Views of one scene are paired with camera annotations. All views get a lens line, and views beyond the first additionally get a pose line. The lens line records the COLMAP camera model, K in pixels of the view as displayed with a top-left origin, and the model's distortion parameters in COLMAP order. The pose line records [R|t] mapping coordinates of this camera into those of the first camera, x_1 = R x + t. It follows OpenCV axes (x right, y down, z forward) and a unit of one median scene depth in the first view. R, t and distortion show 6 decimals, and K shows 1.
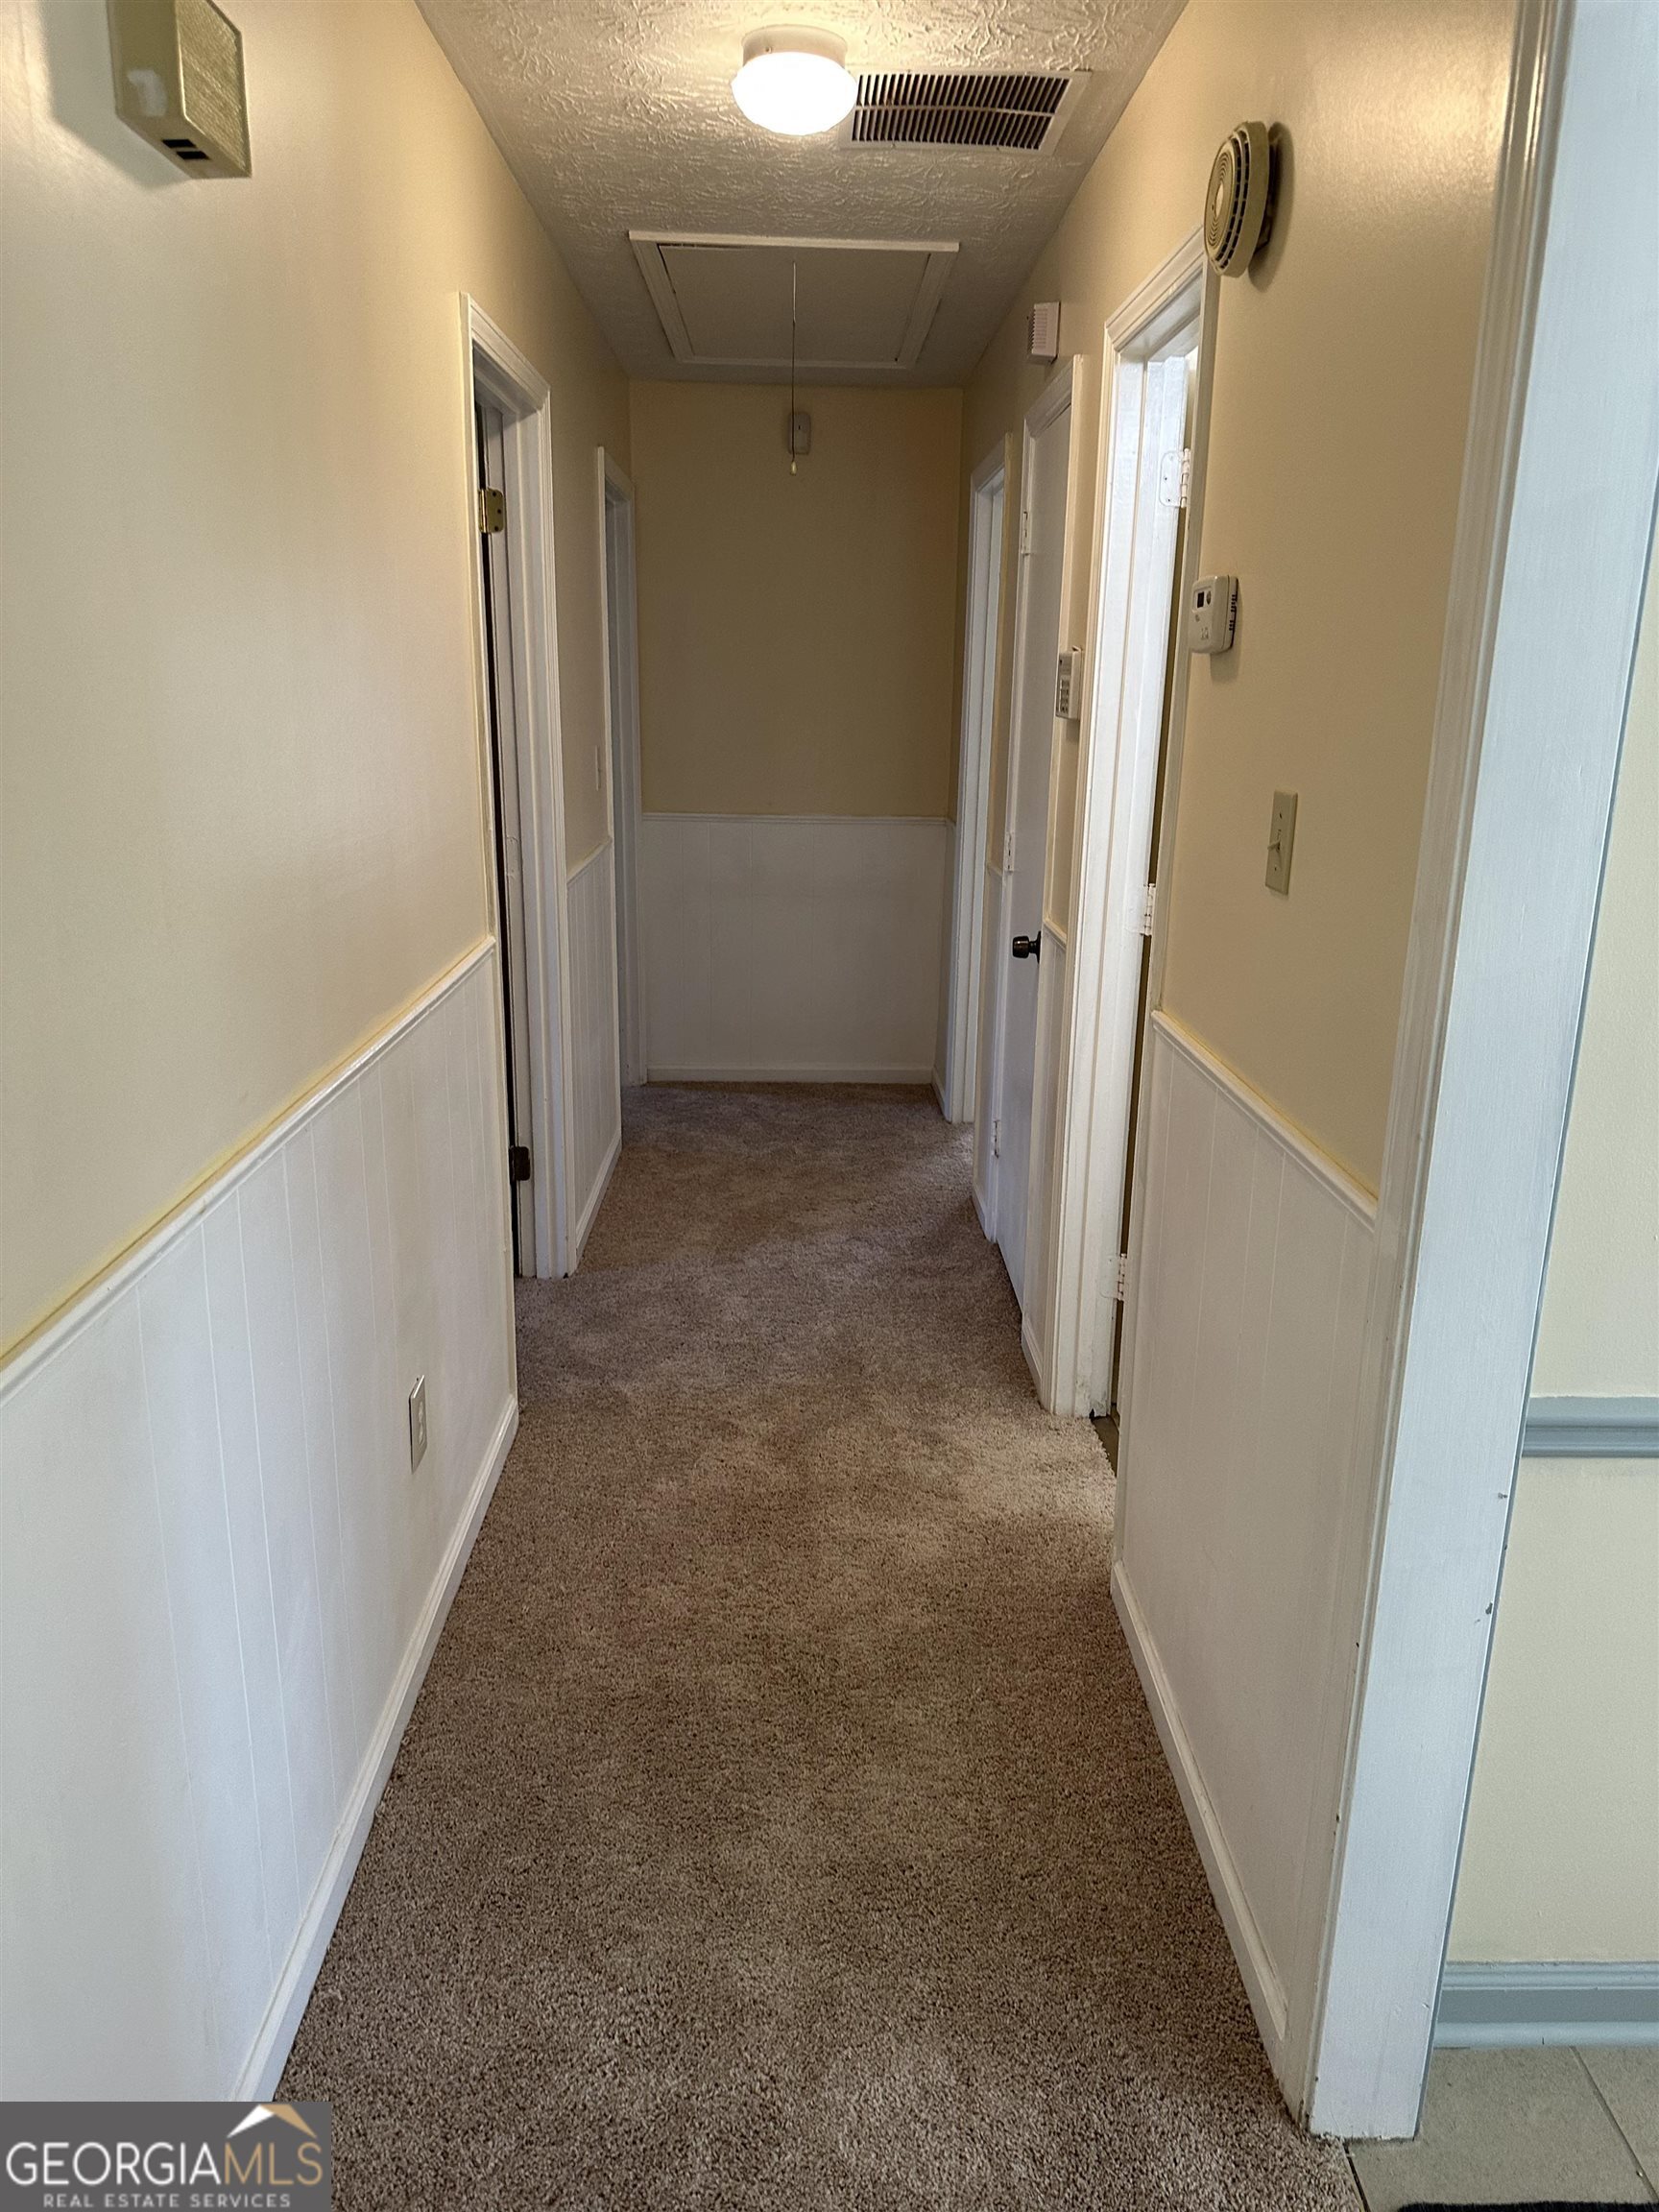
lens RADIAL K [[1577.0, 0, 822.0], [0, 1577.0, 1107.1], [0, 0, 1]] dist [0.119097, -0.125836]
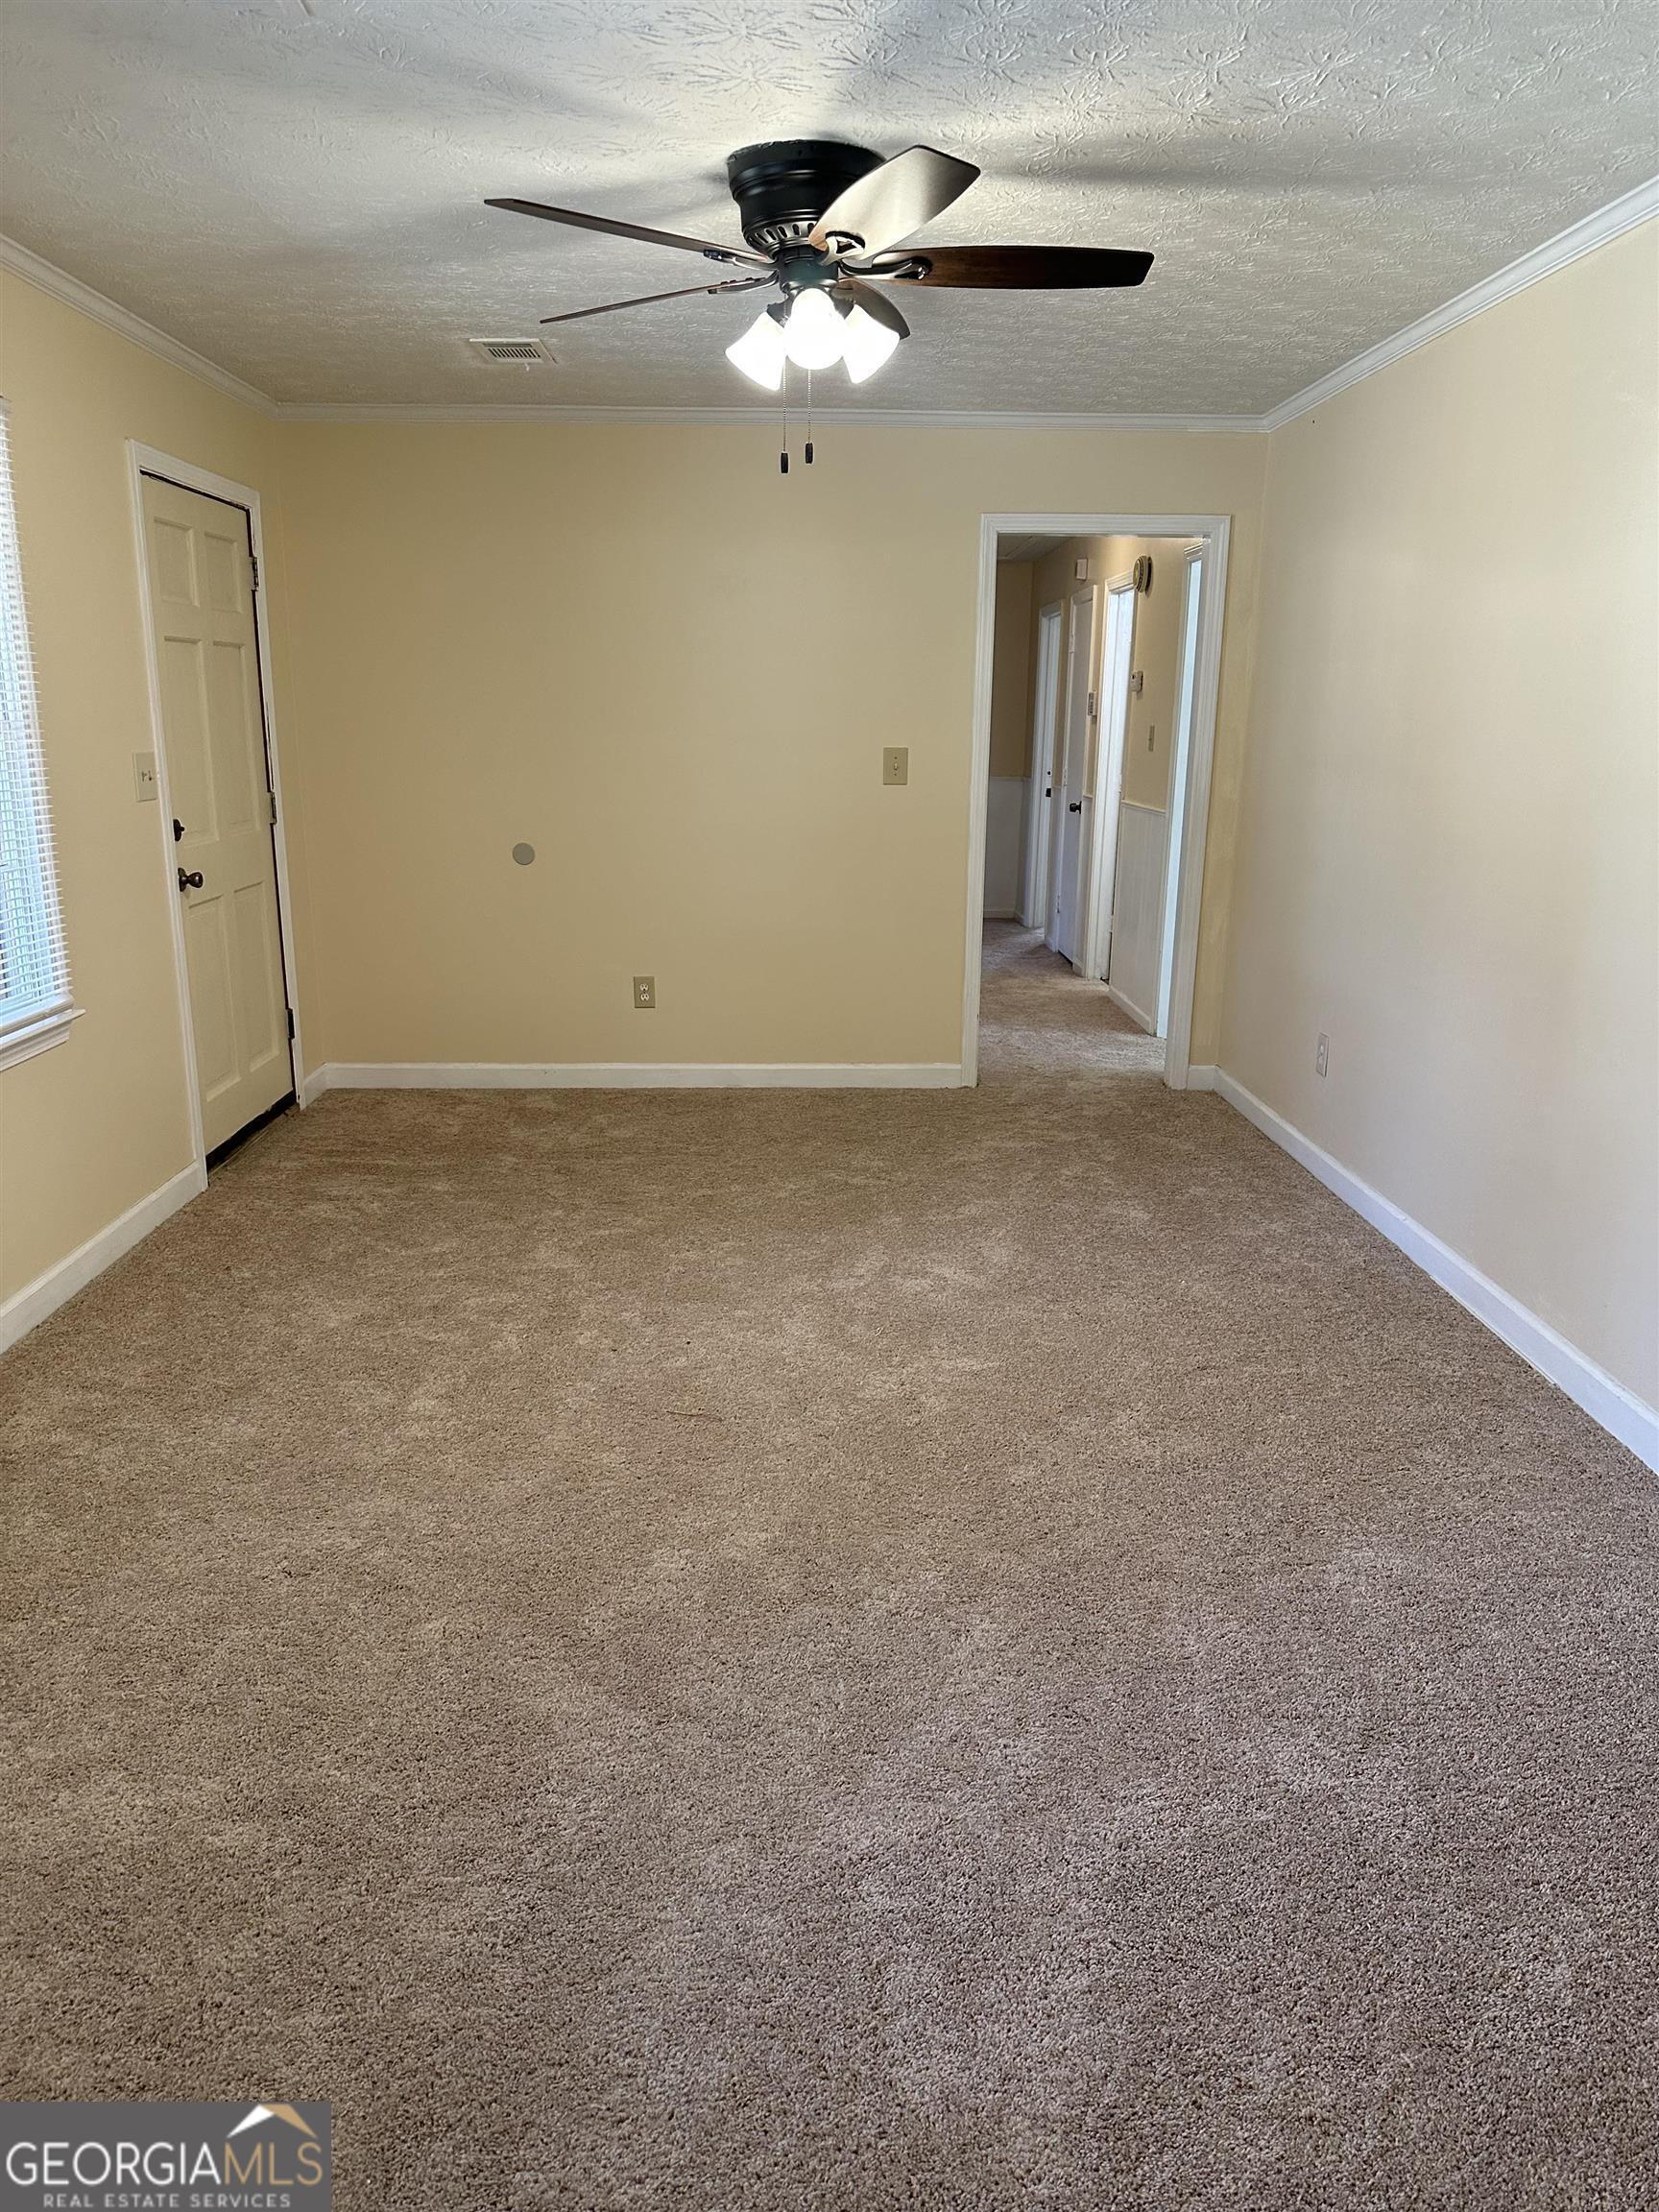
lens RADIAL K [[1577.0, 0, 822.0], [0, 1577.0, 1107.1], [0, 0, 1]] dist [0.119097, -0.125836]
pose [[0.999994, -0.003027, -0.001357, -0.298376], [0.002999, 0.999795, -0.020007, 0.466805], [0.001417, 0.020003, 0.999799, -1.669082]]
